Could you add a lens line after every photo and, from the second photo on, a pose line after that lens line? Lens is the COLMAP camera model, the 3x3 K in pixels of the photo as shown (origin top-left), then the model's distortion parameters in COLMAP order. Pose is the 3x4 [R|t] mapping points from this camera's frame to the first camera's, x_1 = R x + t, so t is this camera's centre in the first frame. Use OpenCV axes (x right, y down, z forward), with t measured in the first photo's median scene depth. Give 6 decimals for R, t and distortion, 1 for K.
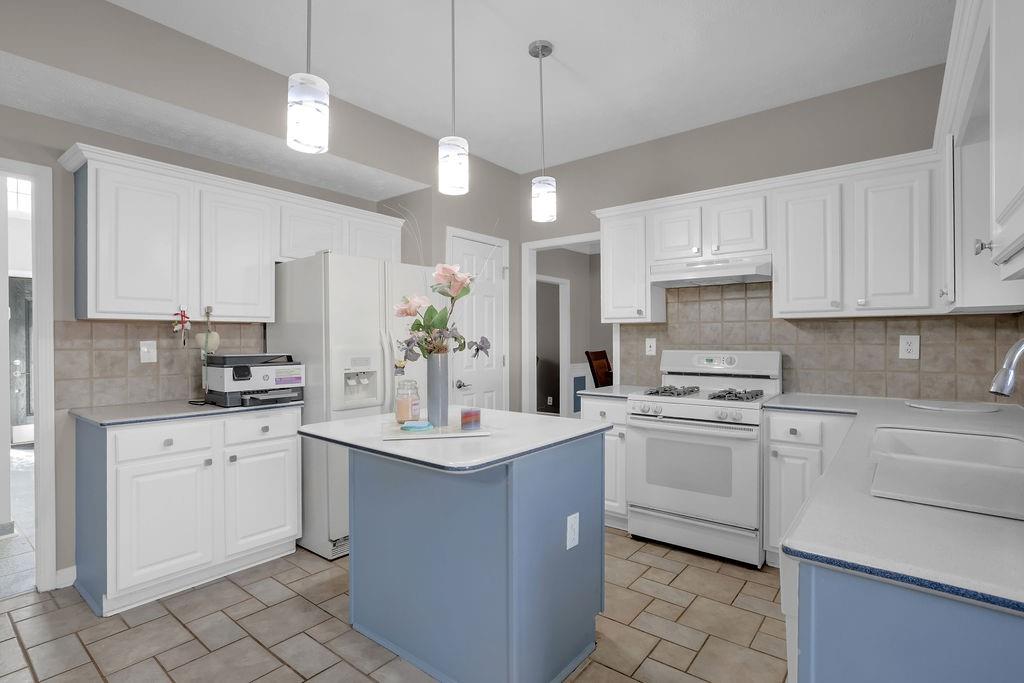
lens RADIAL K [[503.4, 0, 510.2], [0, 503.4, 342.2], [0, 0, 1]] dist [-0.047364, 0.024466]
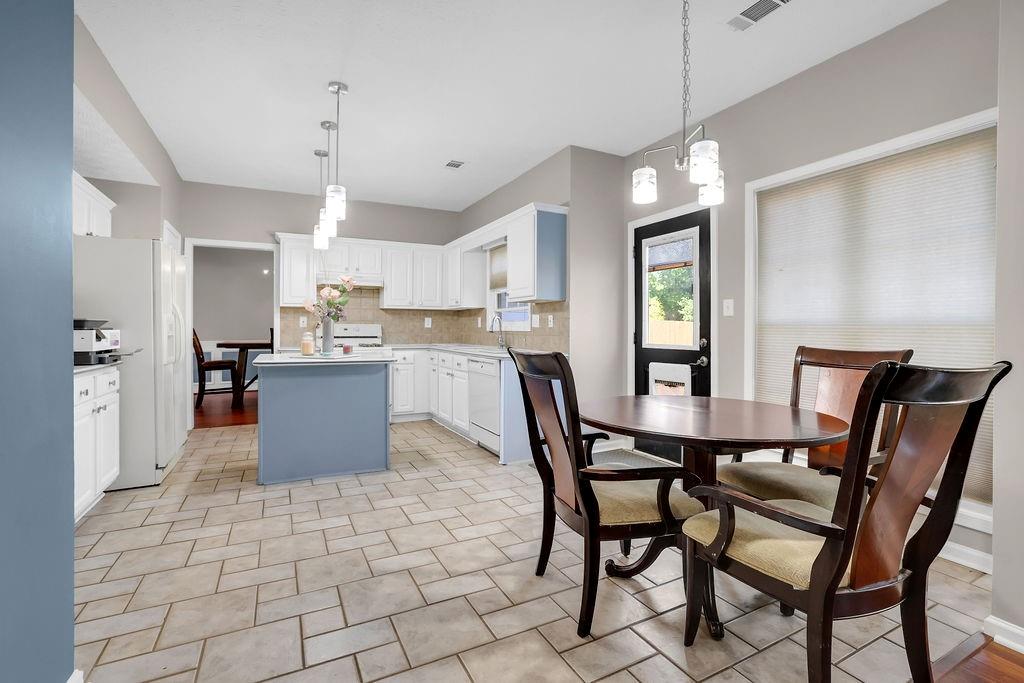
lens RADIAL K [[467.7, 0, 519.1], [0, 467.7, 335.0], [0, 0, 1]] dist [-0.050096, 0.022157]
pose [[0.396081, -0.006974, 0.918189, -0.978120], [-0.001625, 0.999964, 0.008296, 0.044862], [-0.918214, -0.004778, 0.396055, -0.270269]]
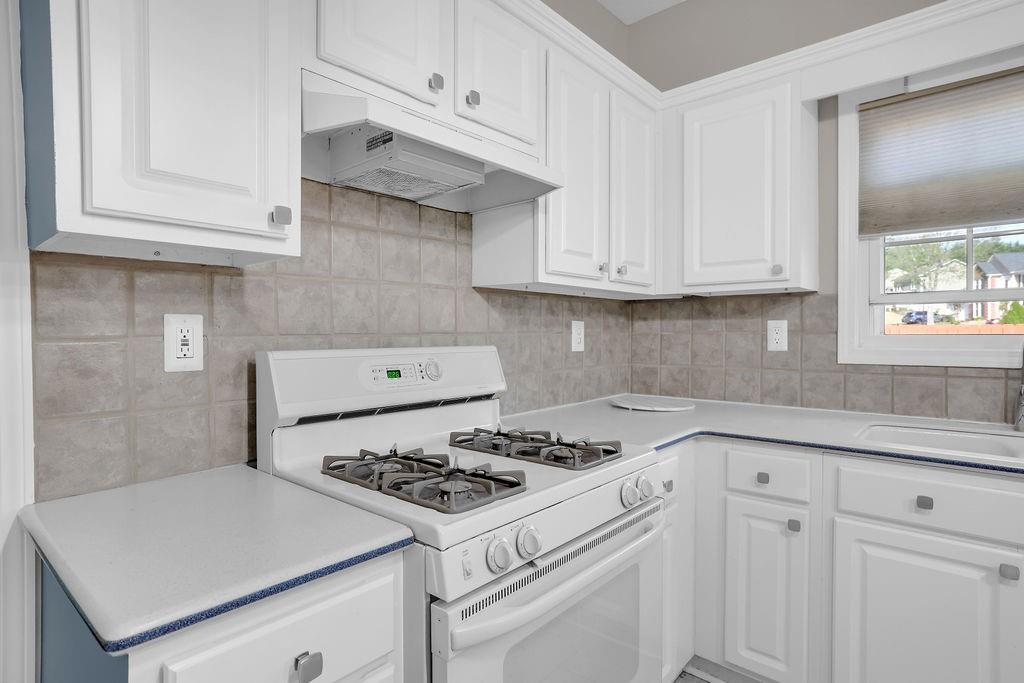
lens RADIAL K [[536.0, 0, 512.0], [0, 536.0, 341.5], [0, 0, 1]] dist [-0.008278, 0.000308]
pose [[0.036977, -0.012664, 0.999236, -0.033905], [0.007008, 0.999898, 0.012414, 0.006240], [-0.999292, 0.006544, 0.037062, 0.955279]]
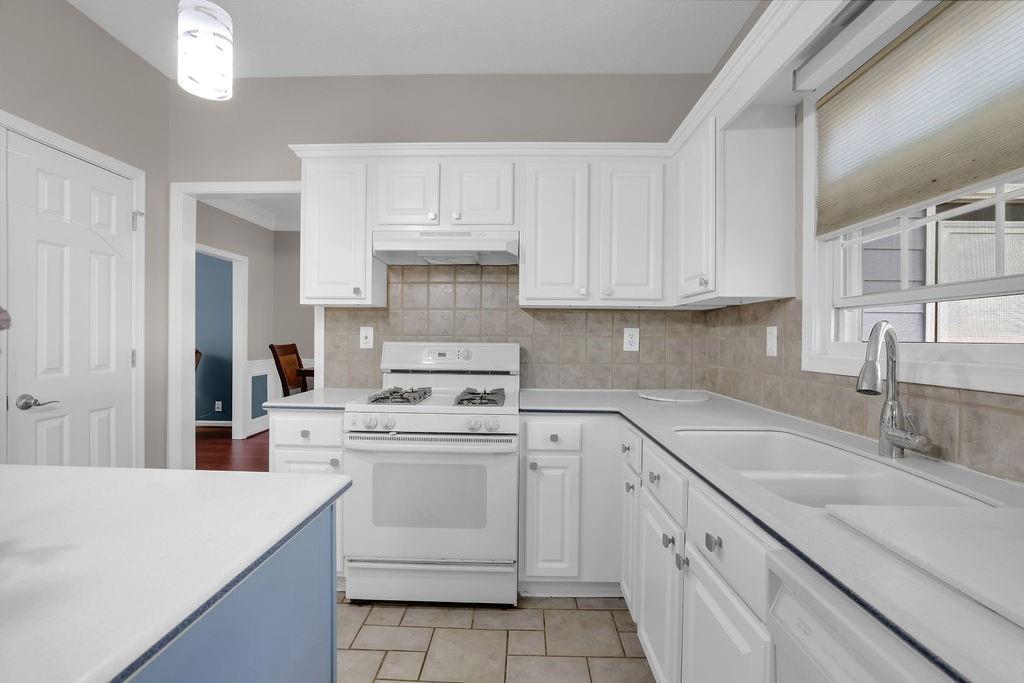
lens RADIAL K [[459.4, 0, 512.0], [0, 459.4, 341.5], [0, 0, 1]] dist [-0.029175, 0.000660]
pose [[0.795554, 0.005600, 0.605857, 0.032064], [-0.010665, 0.999932, 0.004762, 0.010683], [-0.605789, -0.010250, 0.795559, 0.350508]]
